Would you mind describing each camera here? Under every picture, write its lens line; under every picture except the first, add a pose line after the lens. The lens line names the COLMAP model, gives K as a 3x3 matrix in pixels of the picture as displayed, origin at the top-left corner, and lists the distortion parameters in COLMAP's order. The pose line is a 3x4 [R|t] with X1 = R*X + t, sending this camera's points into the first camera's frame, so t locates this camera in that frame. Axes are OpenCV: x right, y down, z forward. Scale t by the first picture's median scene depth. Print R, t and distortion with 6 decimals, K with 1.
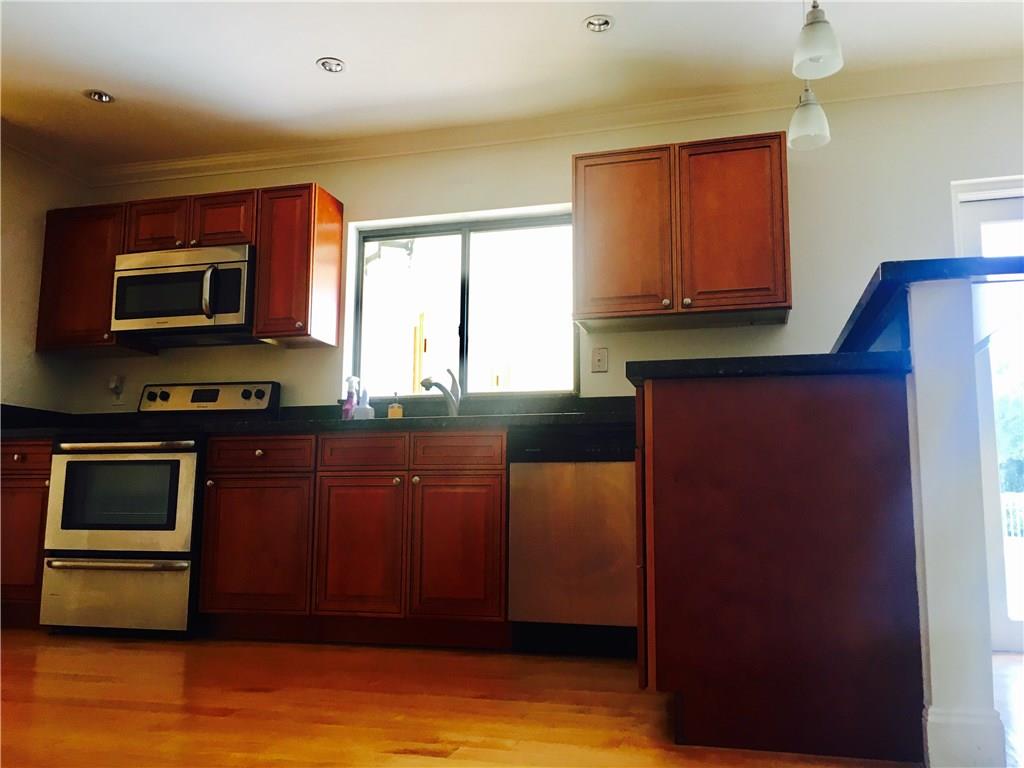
lens RADIAL K [[872.6, 0, 507.2], [0, 872.6, 382.9], [0, 0, 1]] dist [0.086305, -0.121564]
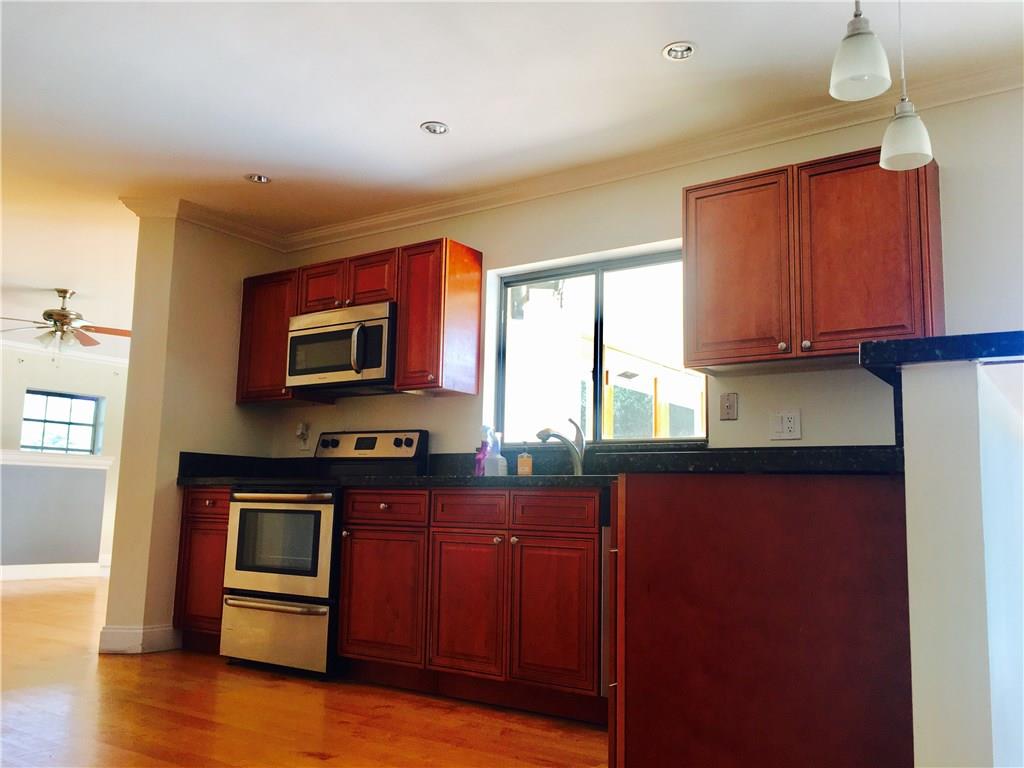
lens RADIAL K [[872.6, 0, 507.2], [0, 872.6, 382.9], [0, 0, 1]] dist [0.086305, -0.121564]
pose [[0.943921, -0.030994, -0.328714, 0.190239], [0.030023, 0.999517, -0.008030, -0.050679], [0.328804, -0.002290, 0.944395, 0.063097]]
